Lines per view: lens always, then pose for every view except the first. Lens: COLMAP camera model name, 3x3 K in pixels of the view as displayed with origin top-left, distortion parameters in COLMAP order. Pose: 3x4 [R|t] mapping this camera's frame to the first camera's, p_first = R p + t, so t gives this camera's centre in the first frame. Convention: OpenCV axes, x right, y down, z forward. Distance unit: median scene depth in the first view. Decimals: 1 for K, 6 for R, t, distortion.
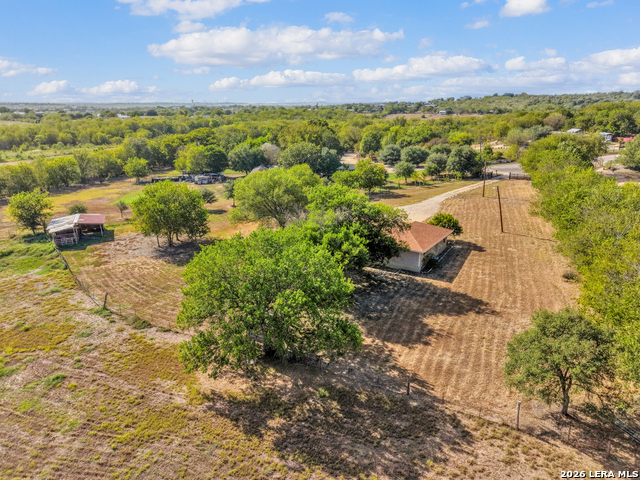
lens RADIAL K [[435.4, 0, 317.9], [0, 435.4, 239.2], [0, 0, 1]] dist [0.075830, -0.052209]
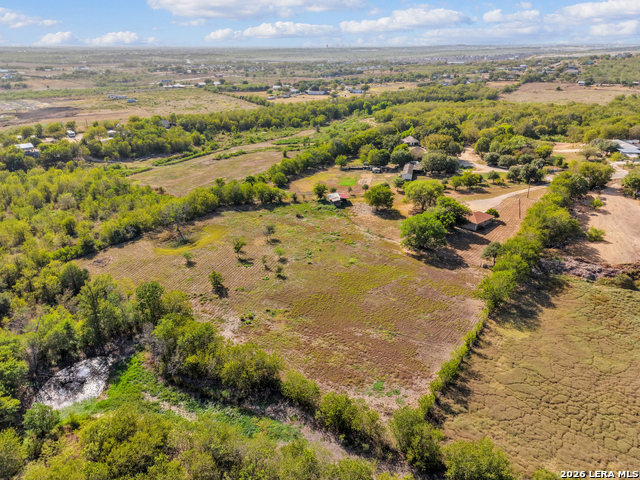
lens RADIAL K [[435.4, 0, 317.9], [0, 435.4, 239.2], [0, 0, 1]] dist [0.075830, -0.052209]
pose [[0.961367, 0.111043, -0.251879, -0.017174], [-0.080806, 0.988555, 0.127394, -0.127467], [0.263142, -0.102119, 0.959337, -1.694204]]
